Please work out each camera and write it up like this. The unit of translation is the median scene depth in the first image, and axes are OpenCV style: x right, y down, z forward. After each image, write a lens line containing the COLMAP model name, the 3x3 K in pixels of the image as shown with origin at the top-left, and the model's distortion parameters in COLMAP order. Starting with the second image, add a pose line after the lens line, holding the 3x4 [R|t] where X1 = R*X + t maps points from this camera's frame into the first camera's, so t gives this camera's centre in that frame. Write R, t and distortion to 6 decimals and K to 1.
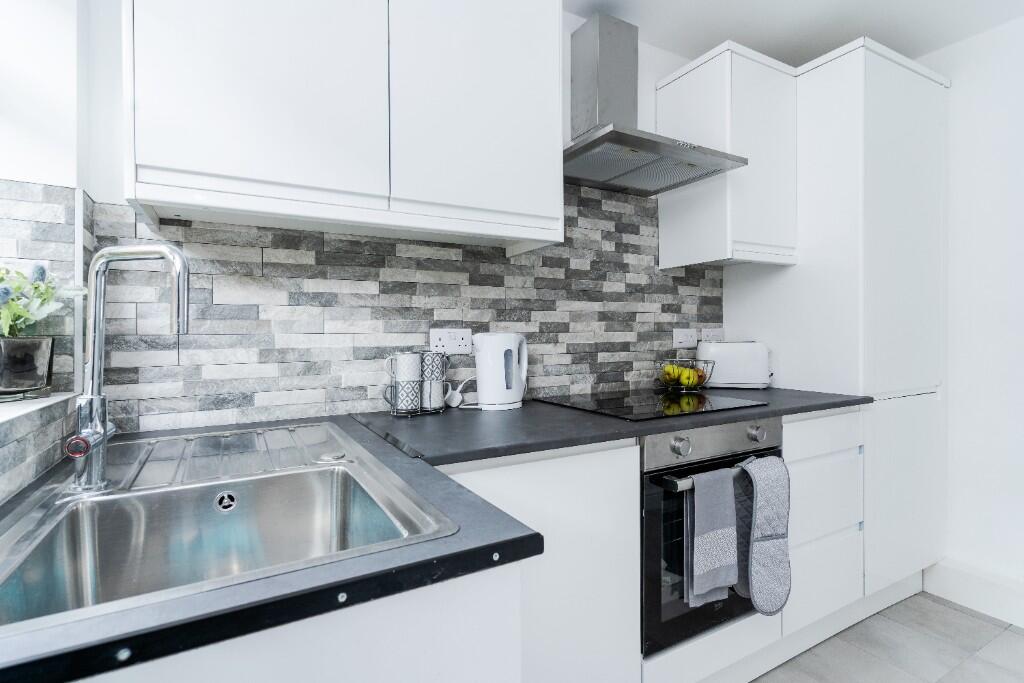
lens RADIAL K [[497.7, 0, 511.3], [0, 497.7, 334.4], [0, 0, 1]] dist [0.004394, -0.000862]
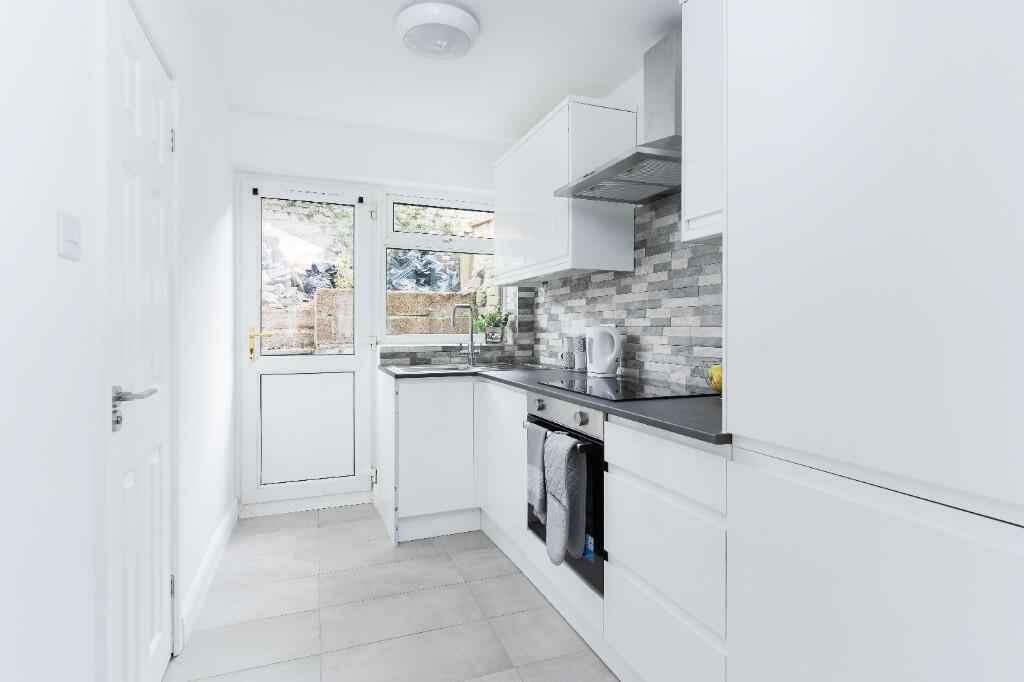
lens RADIAL K [[497.7, 0, 511.3], [0, 497.7, 335.3], [0, 0, 1]] dist [0.004394, -0.000862]
pose [[-0.142469, 0.021241, -0.989571, 1.312501], [-0.008447, 0.999707, 0.022675, -0.007094], [0.989763, 0.011590, -0.142248, 0.818714]]
